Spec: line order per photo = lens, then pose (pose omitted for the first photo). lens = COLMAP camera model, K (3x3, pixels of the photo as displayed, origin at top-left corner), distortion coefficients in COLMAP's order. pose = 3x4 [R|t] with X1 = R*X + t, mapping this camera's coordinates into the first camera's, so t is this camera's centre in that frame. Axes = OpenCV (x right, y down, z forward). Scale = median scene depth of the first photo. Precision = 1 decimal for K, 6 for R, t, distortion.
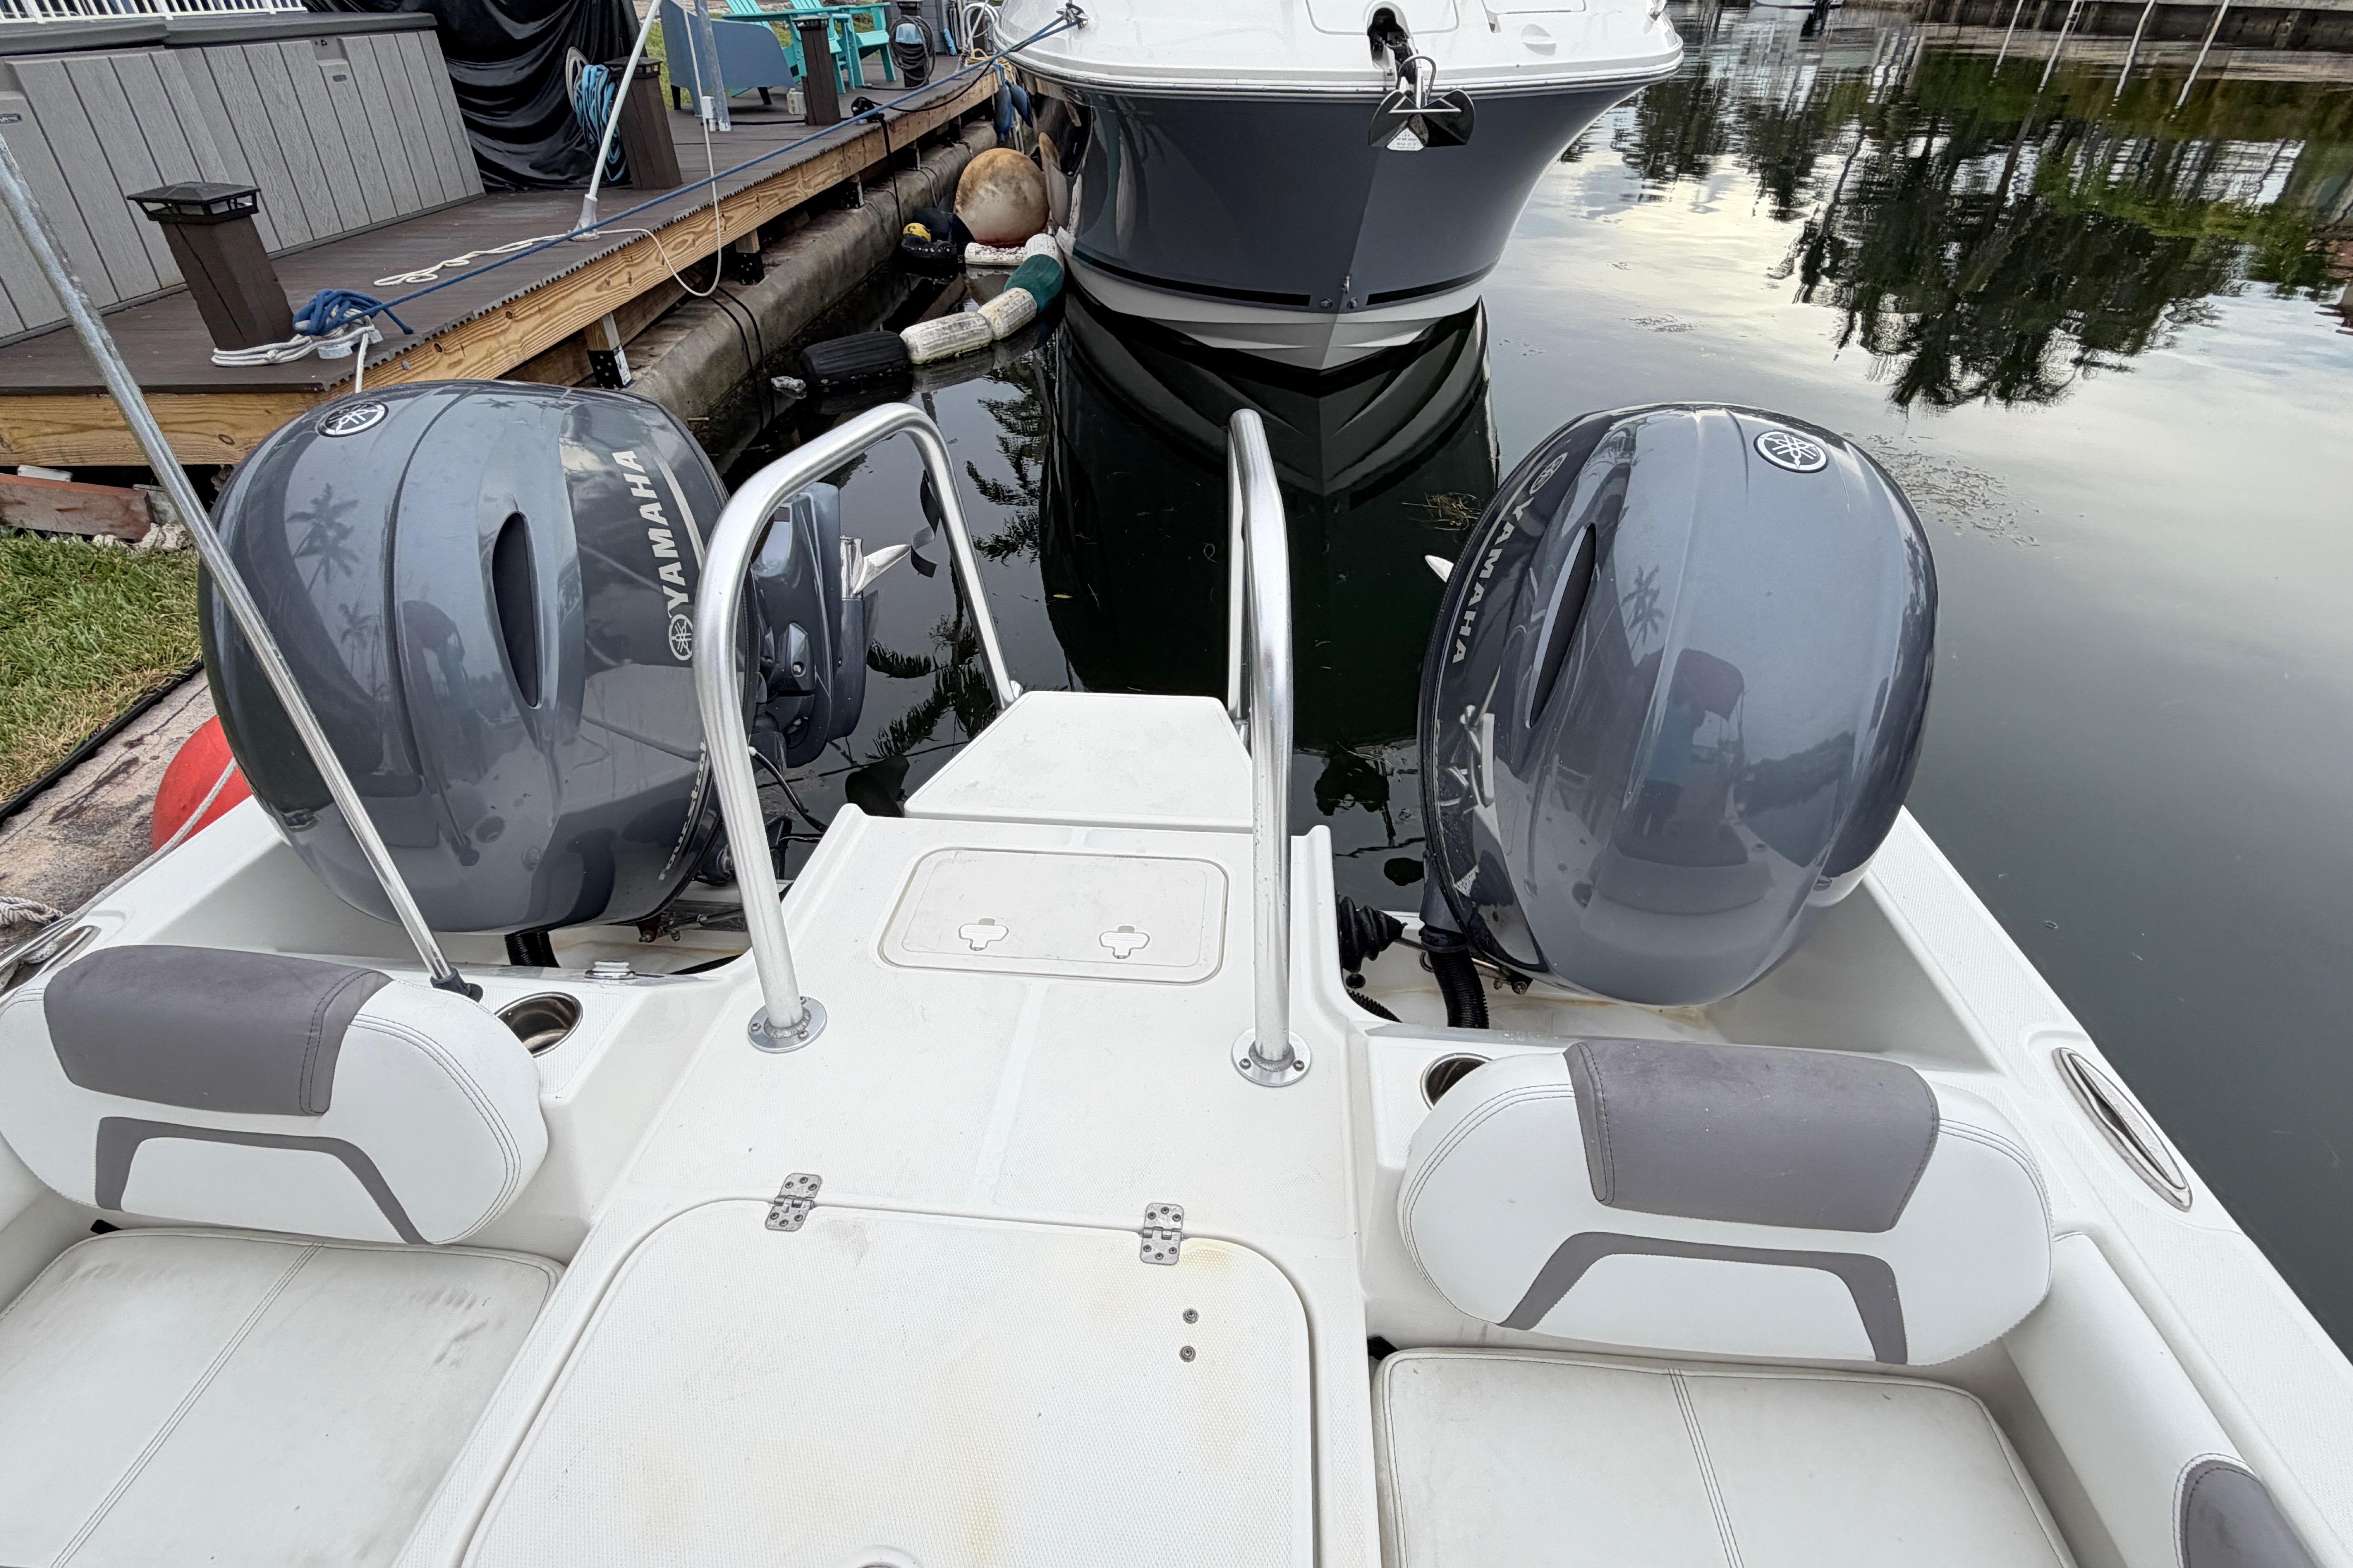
lens RADIAL K [[1108.8, 0, 1173.3], [0, 1108.8, 777.0], [0, 0, 1]] dist [0.001071, 0.000492]
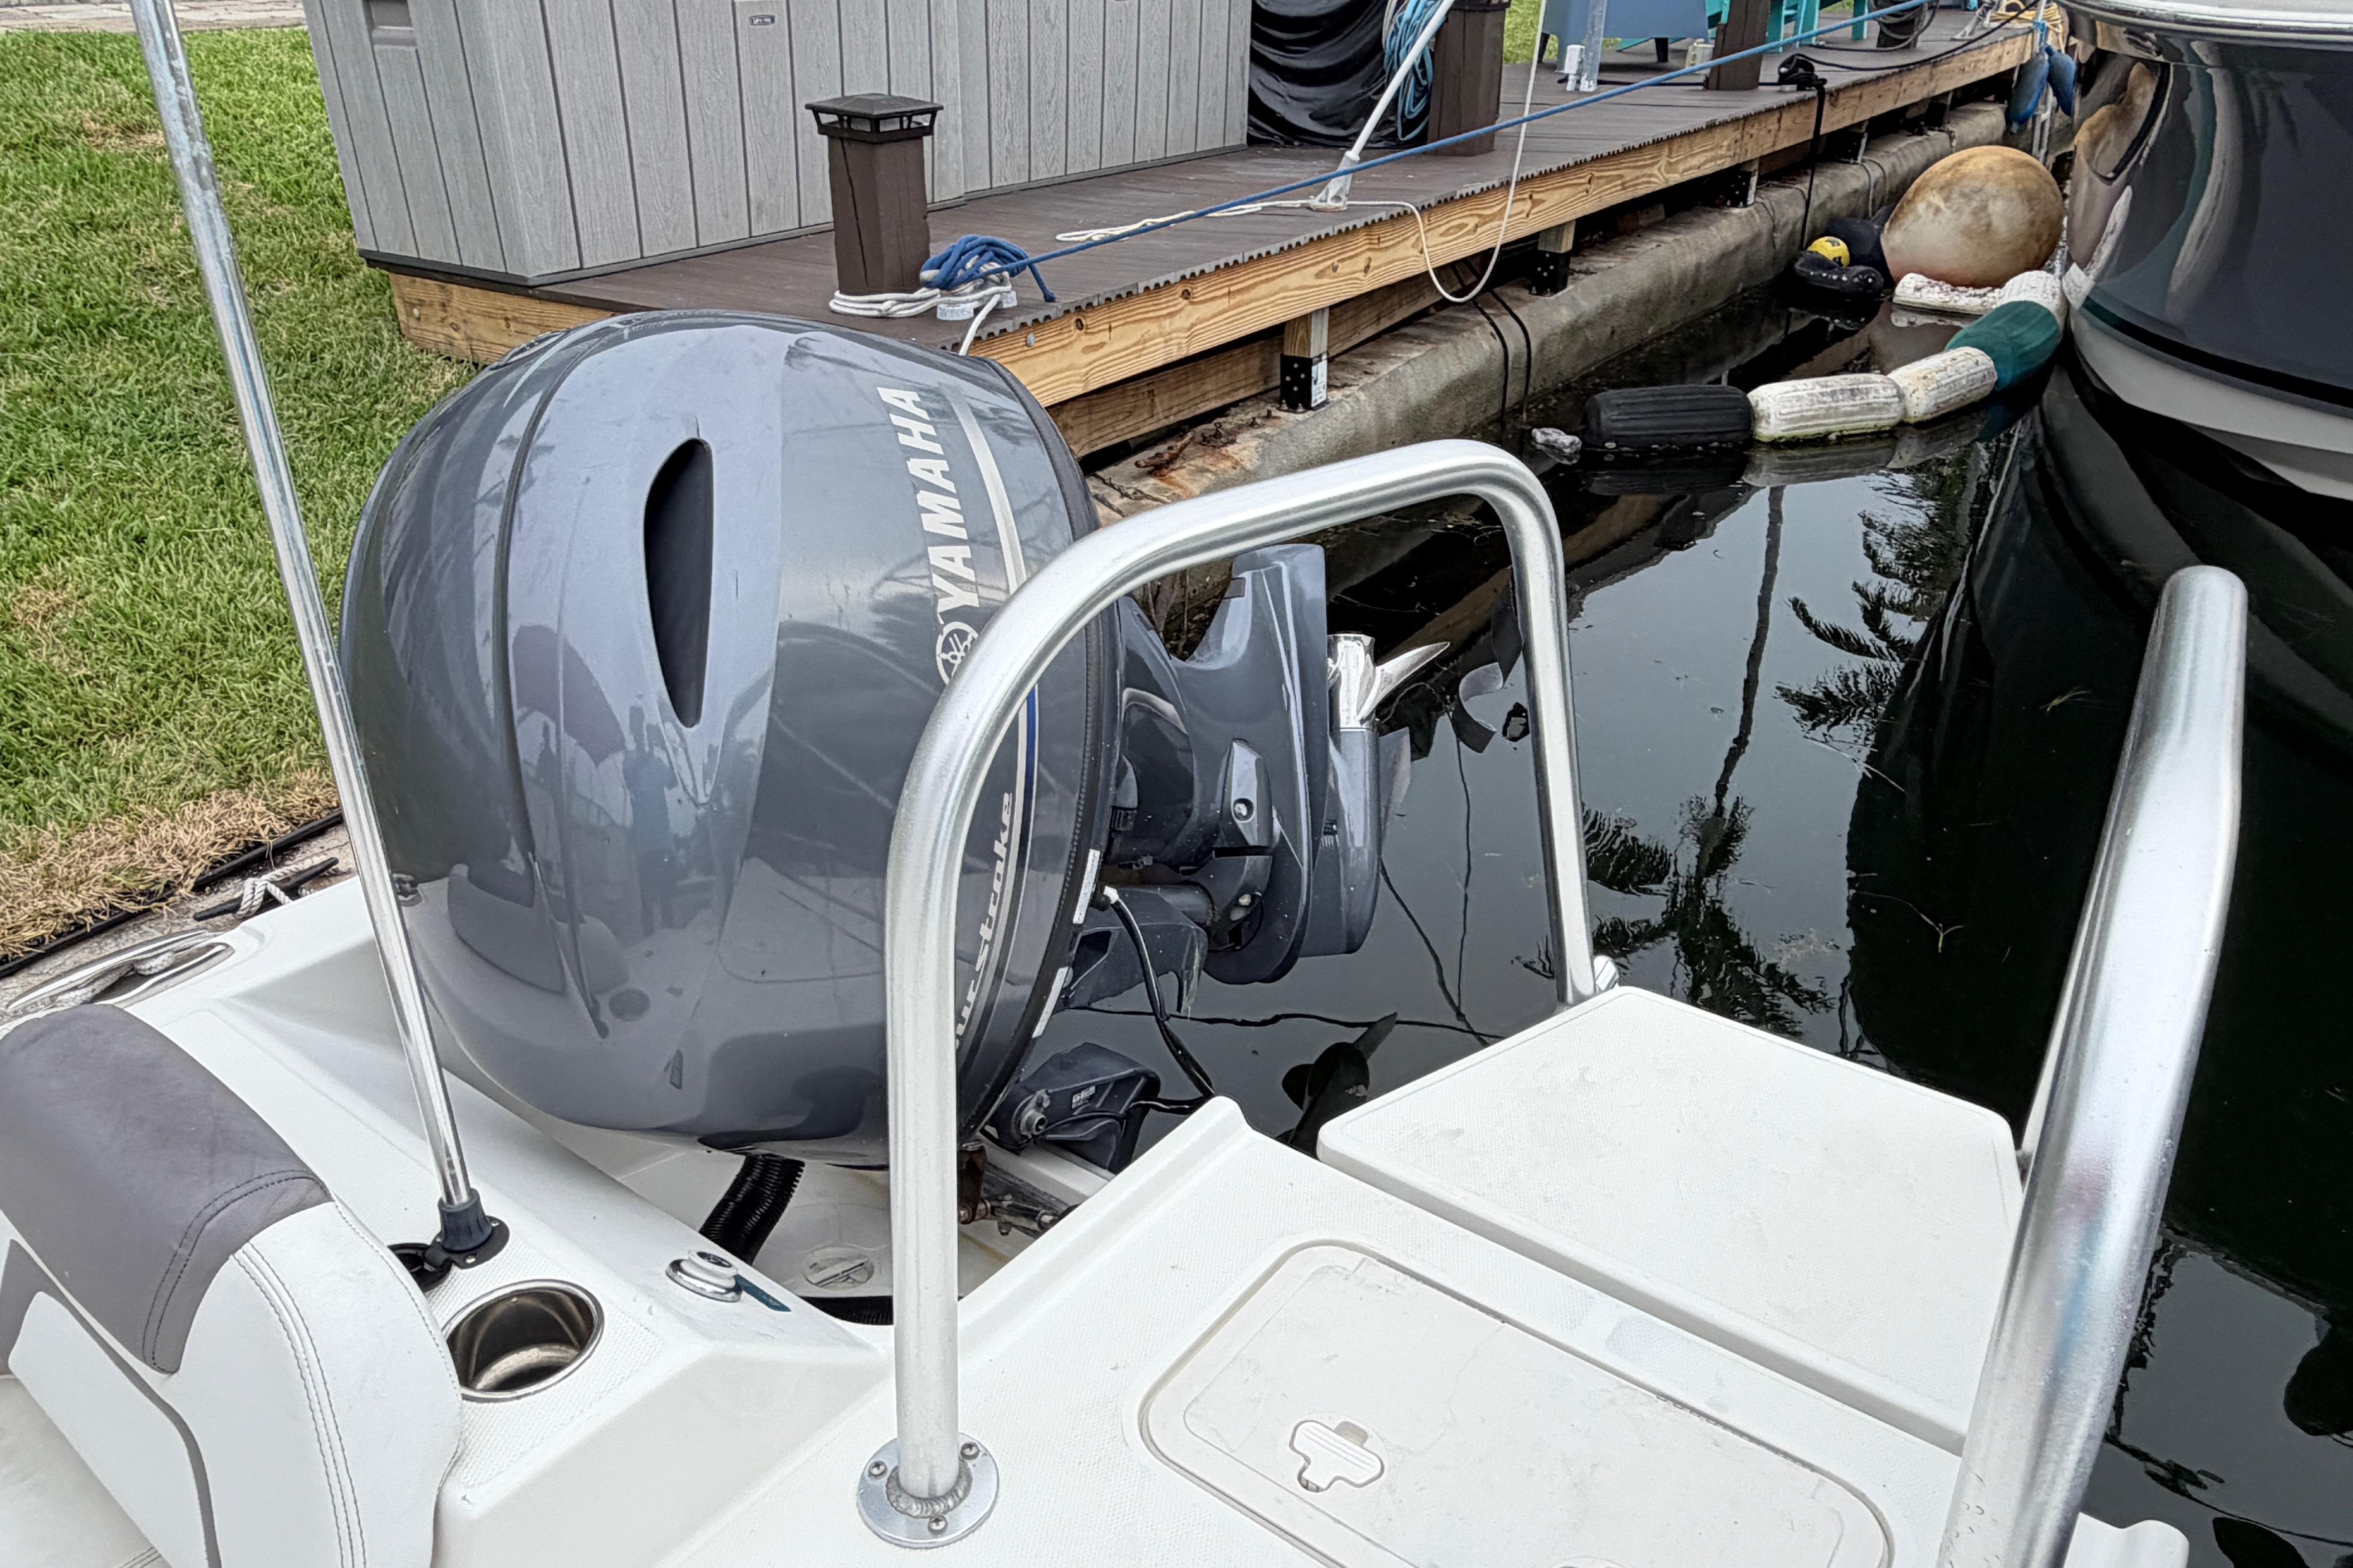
lens RADIAL K [[1618.4, 0, 1162.8], [0, 1618.4, 749.9], [0, 0, 1]] dist [0.003149, 0.004524]
pose [[0.828710, 0.252236, -0.499616, -0.007933], [-0.325020, 0.943626, -0.062709, -0.047361], [0.455633, 0.214353, 0.863974, 0.106038]]
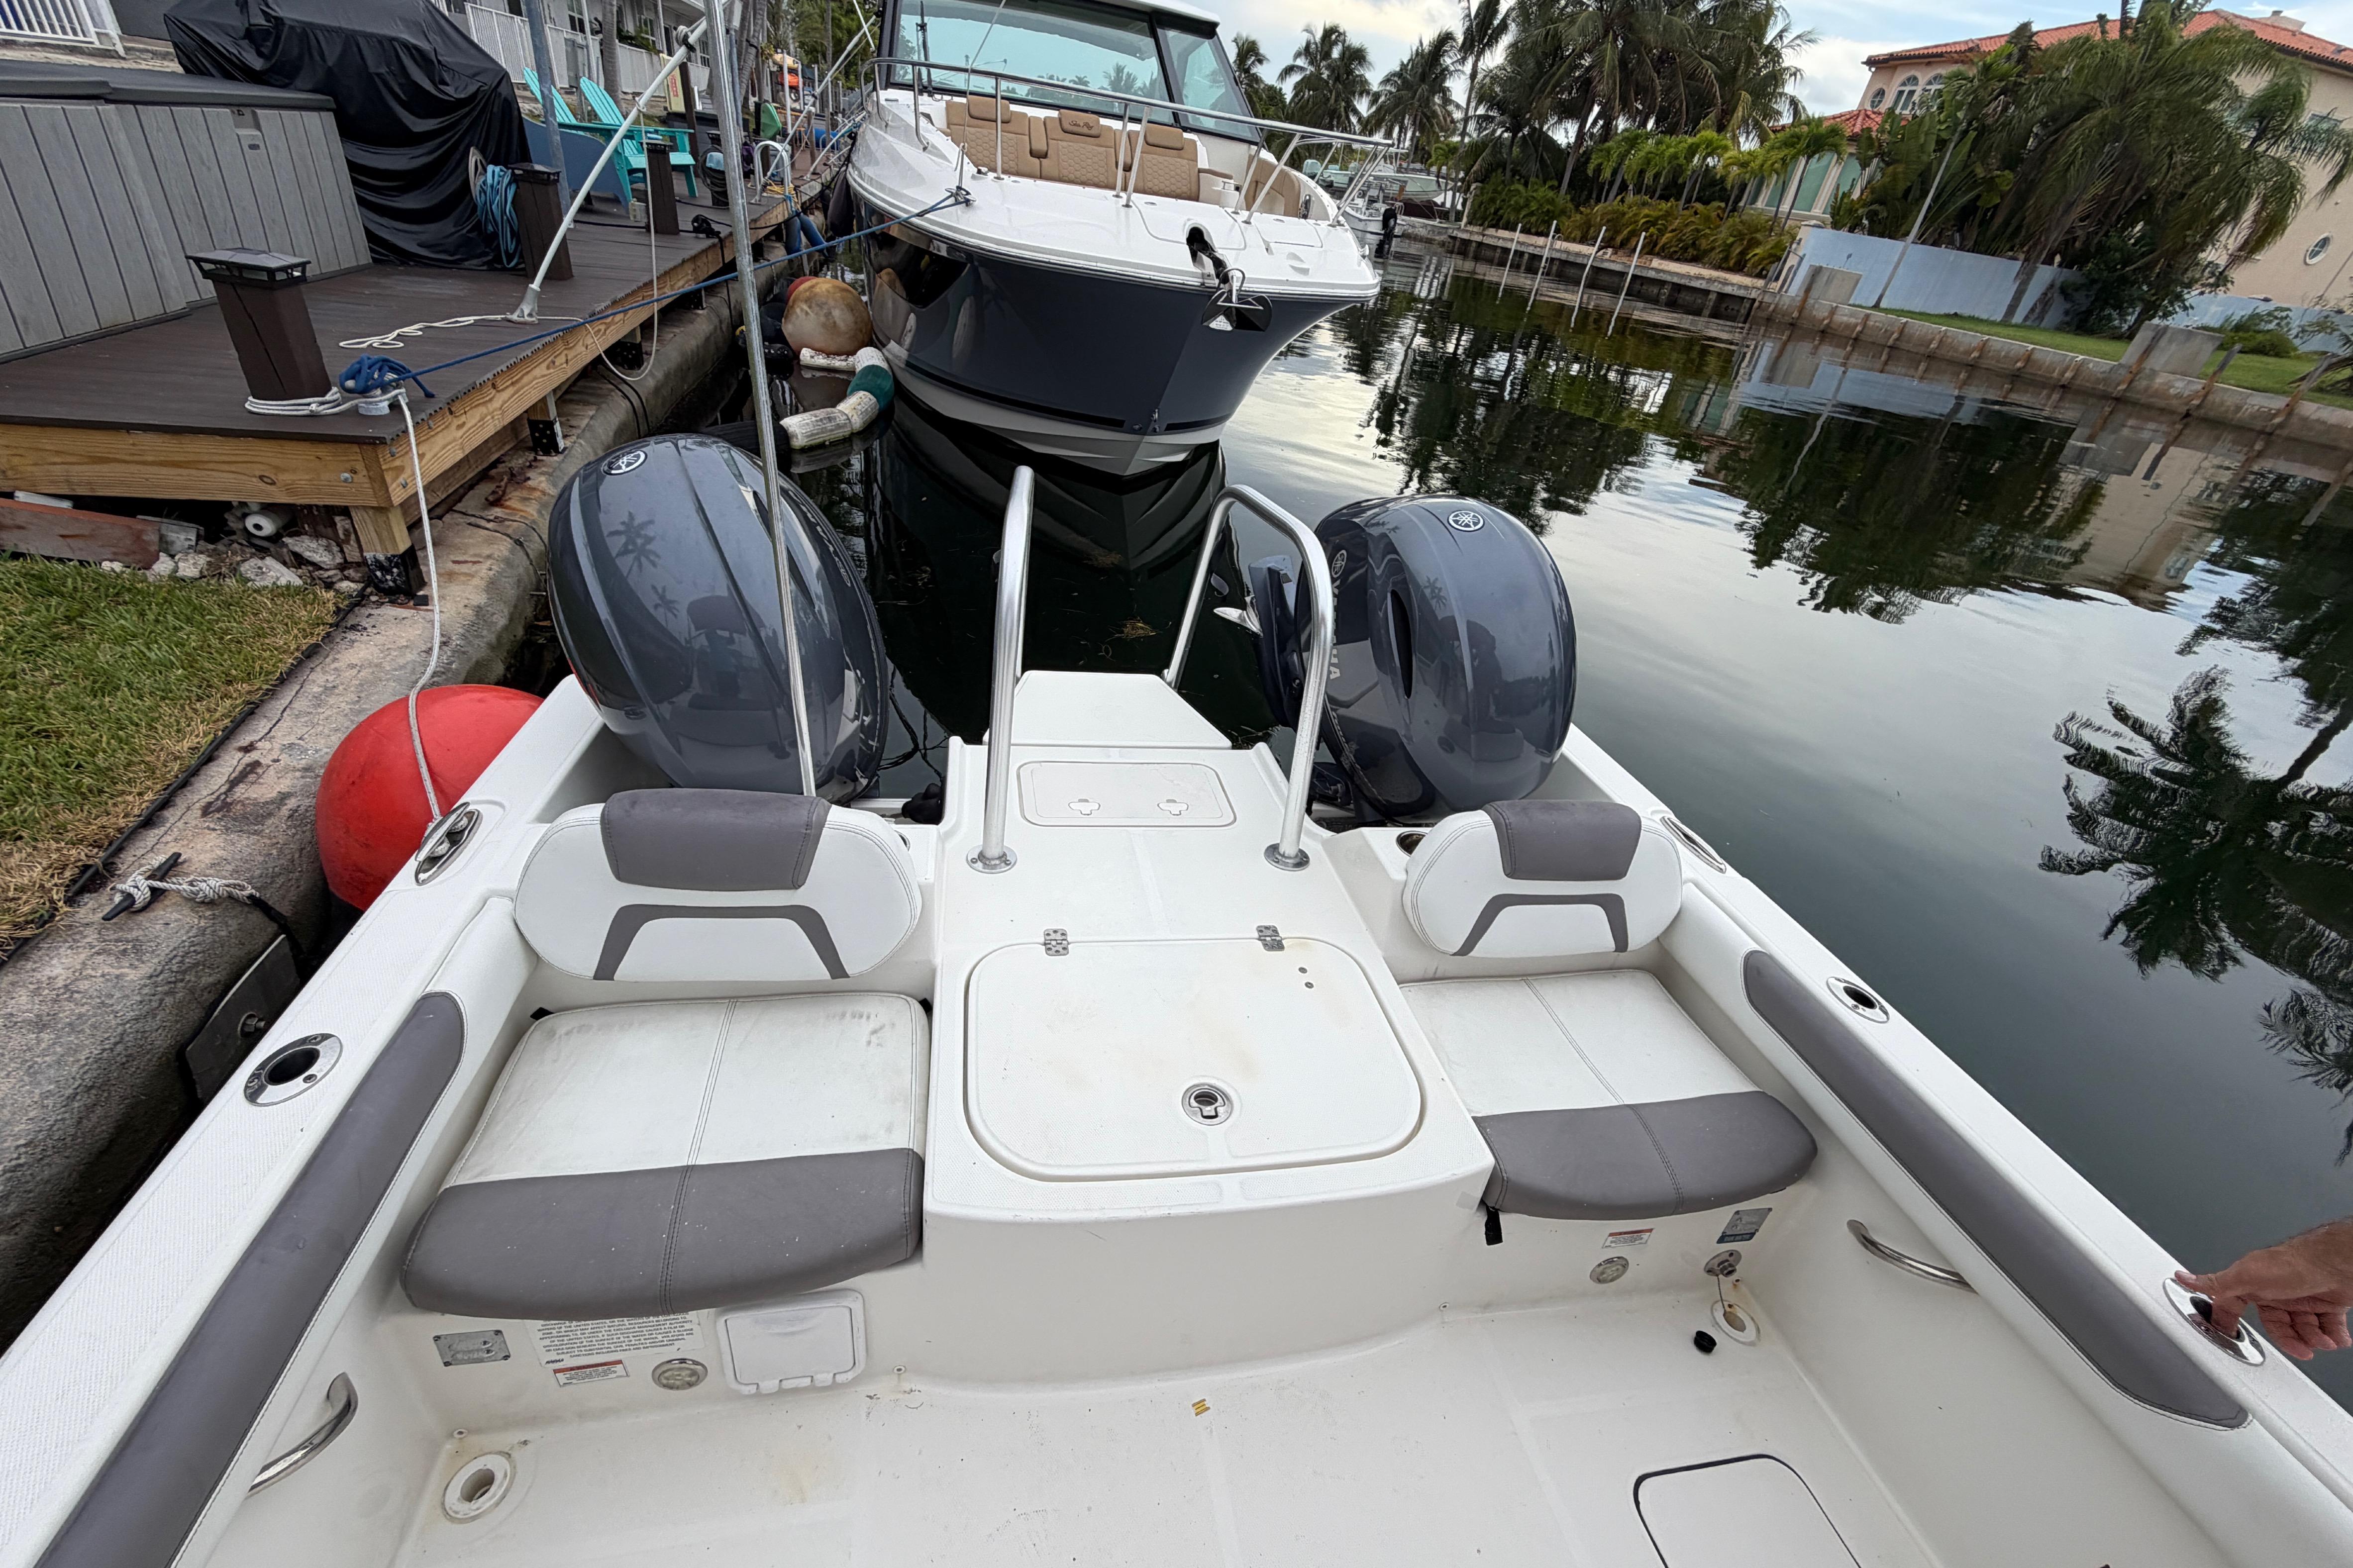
lens RADIAL K [[950.3, 0, 1164.7], [0, 950.3, 774.2], [0, 0, 1]] dist [0.001370, 0.000252]
pose [[0.958355, -0.021966, 0.284732, -0.161036], [0.034152, 0.998698, -0.037905, 0.030307], [-0.283529, 0.046051, 0.957857, -0.080465]]
